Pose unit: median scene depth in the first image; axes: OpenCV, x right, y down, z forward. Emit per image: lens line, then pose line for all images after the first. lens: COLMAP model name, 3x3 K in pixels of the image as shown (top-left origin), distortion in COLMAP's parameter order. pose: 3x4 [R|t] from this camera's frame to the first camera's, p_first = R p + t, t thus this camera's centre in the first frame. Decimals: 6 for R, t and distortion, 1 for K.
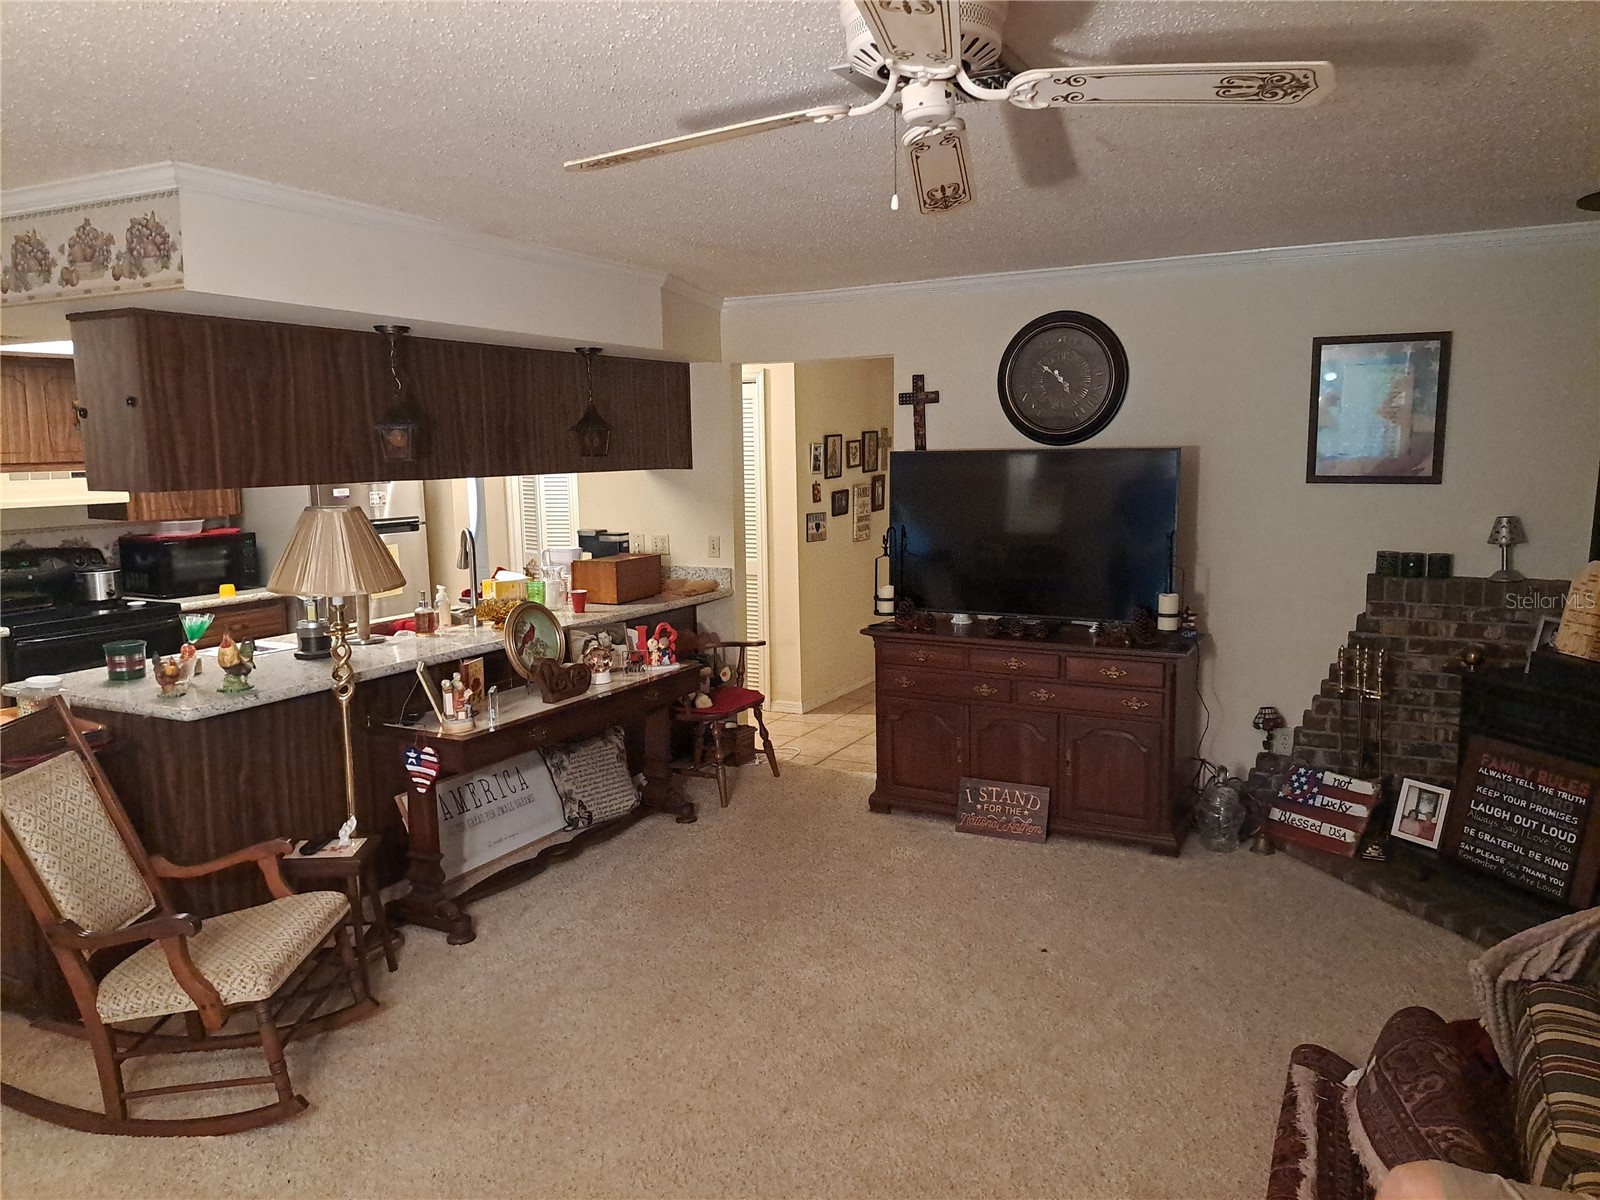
lens RADIAL K [[1141.5, 0, 801.1], [0, 1141.5, 589.9], [0, 0, 1]] dist [0.030868, -0.001801]
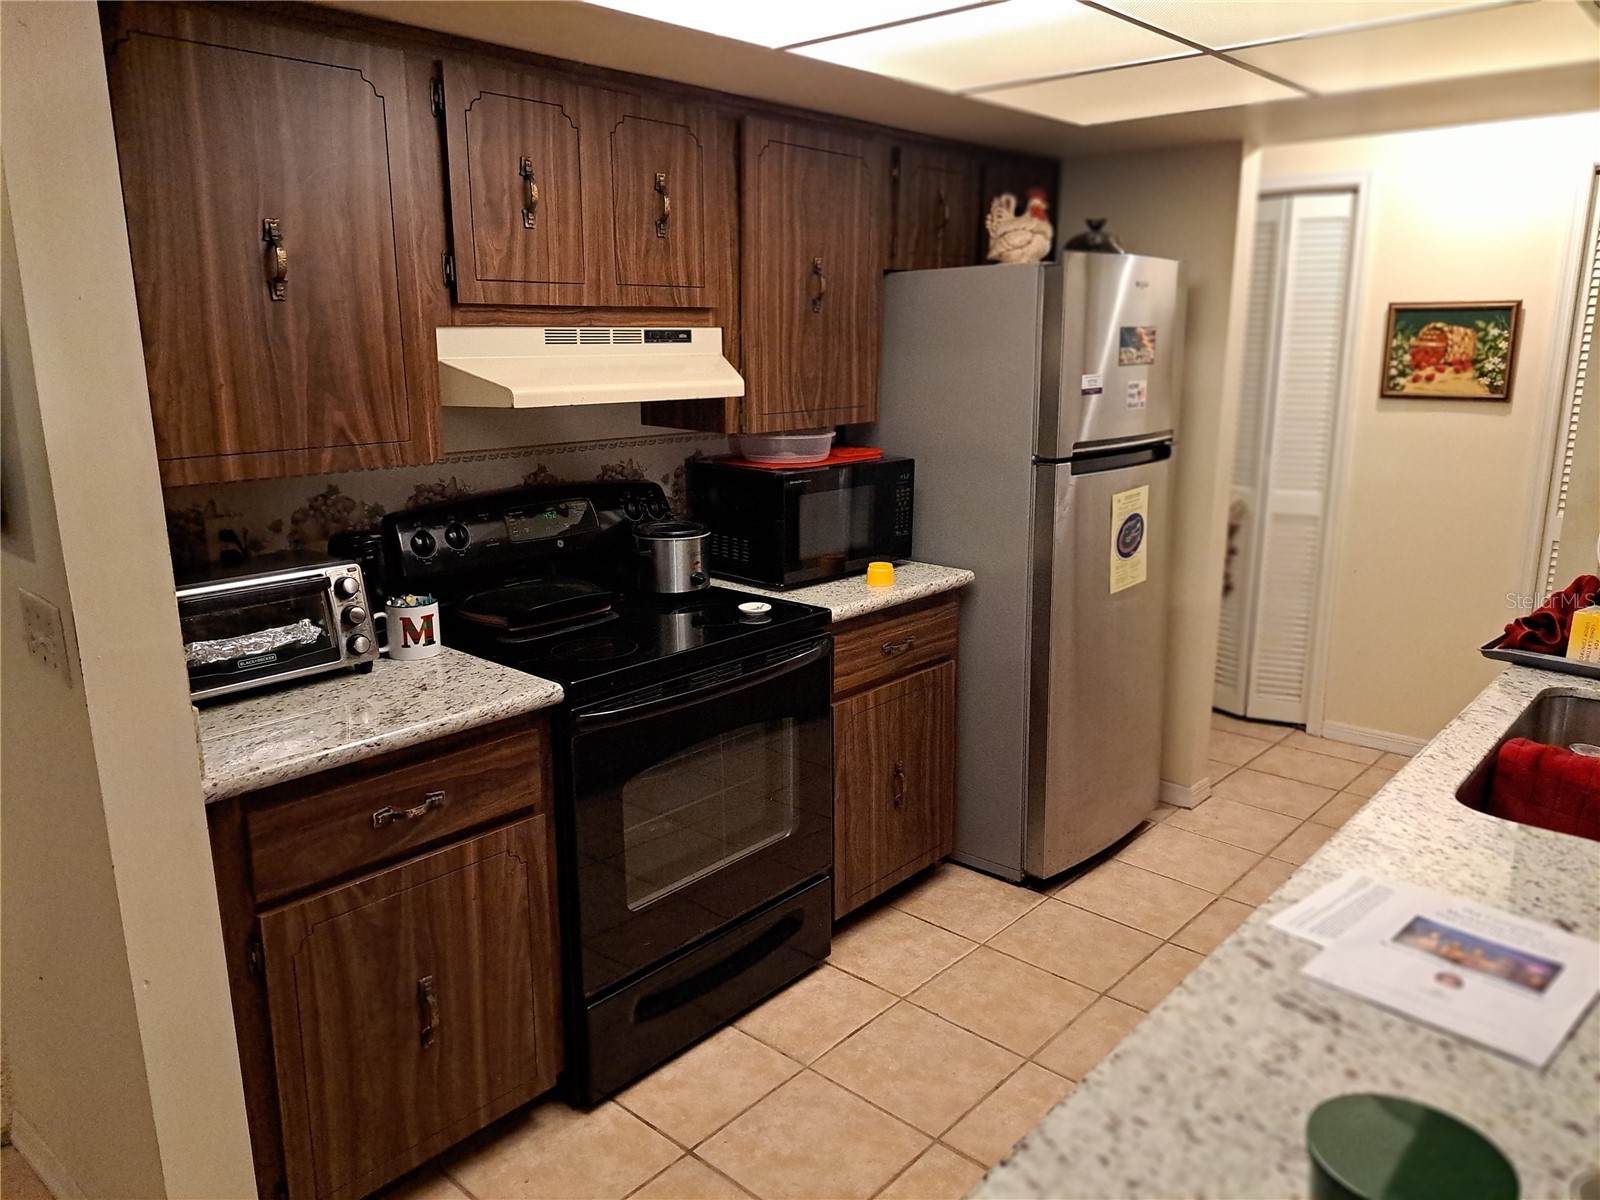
lens RADIAL K [[1141.5, 0, 802.9], [0, 1141.5, 607.9], [0, 0, 1]] dist [0.030868, -0.001801]
pose [[0.965305, 0.070229, -0.251504, -0.433611], [-0.042538, 0.992581, 0.113899, -0.043891], [0.257637, -0.099249, 0.961131, 0.540810]]
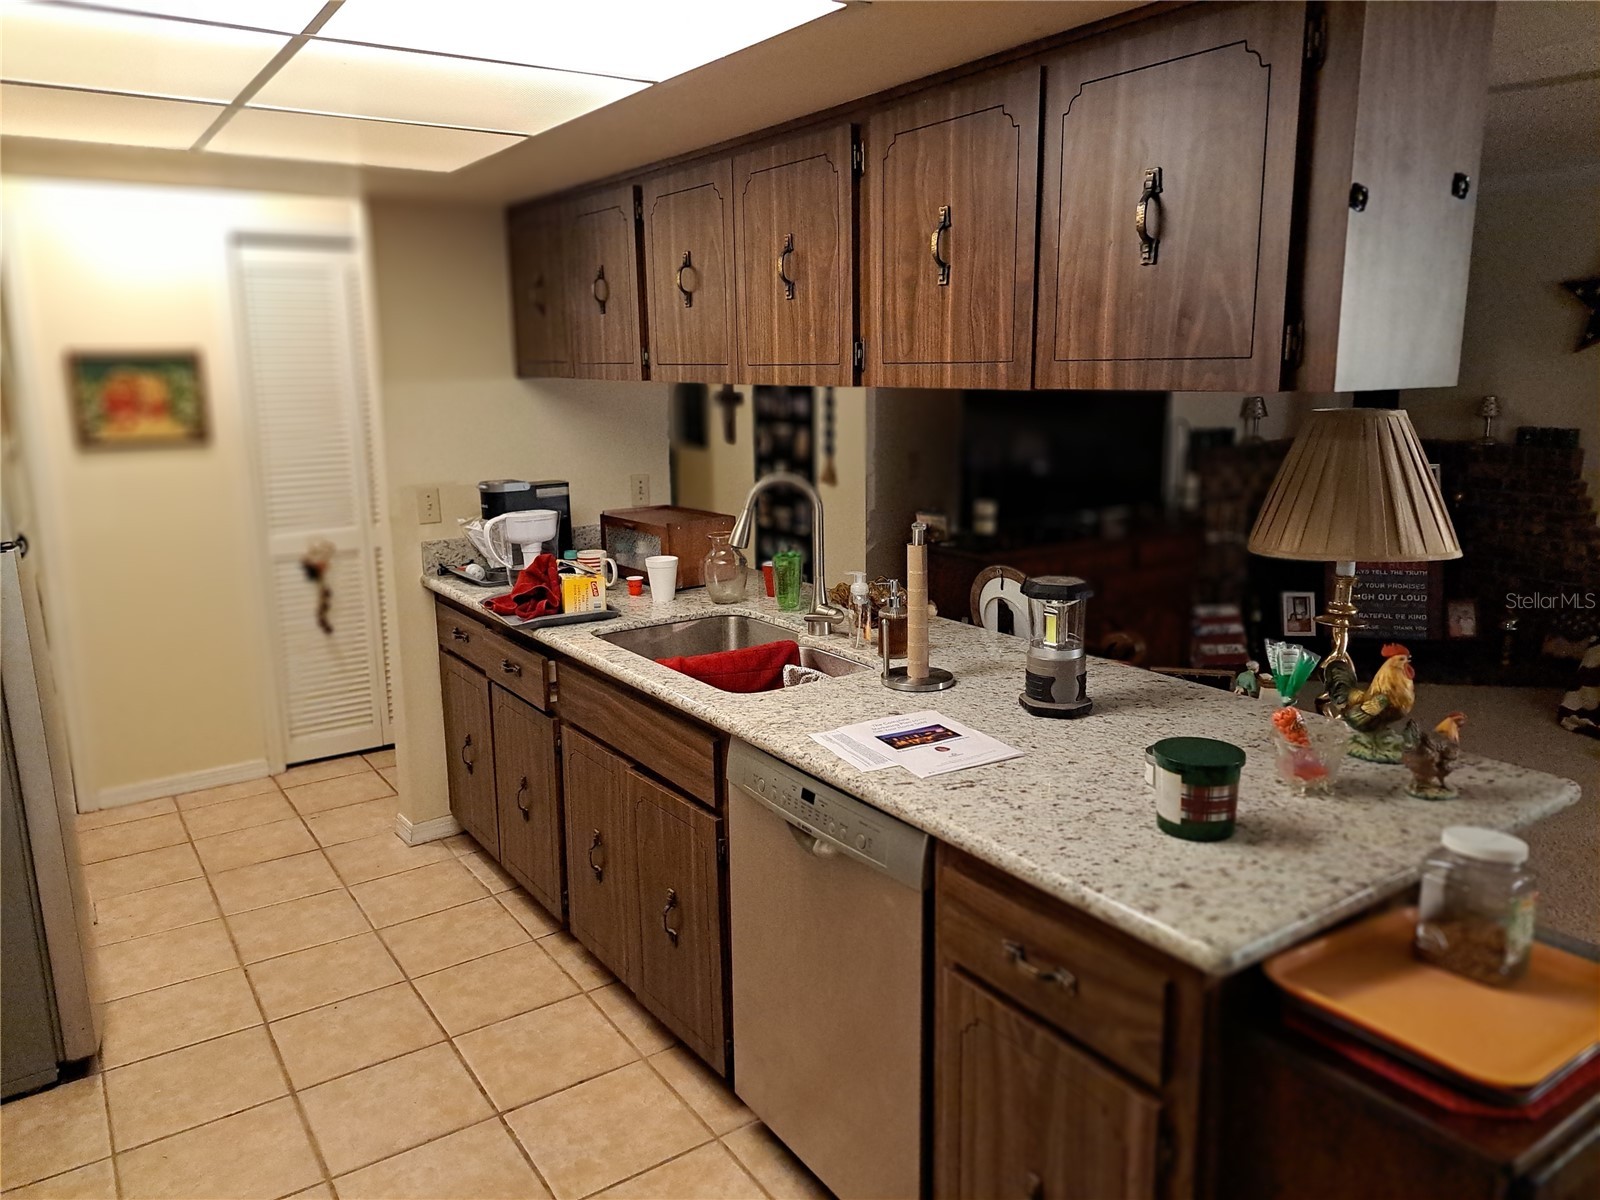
lens RADIAL K [[1141.5, 0, 799.3], [0, 1141.5, 593.4], [0, 0, 1]] dist [0.030868, -0.001801]
pose [[0.479612, -0.170382, 0.860780, -0.676928], [0.122203, 0.984378, 0.126757, -0.056299], [-0.868930, 0.044396, 0.492941, 0.621436]]
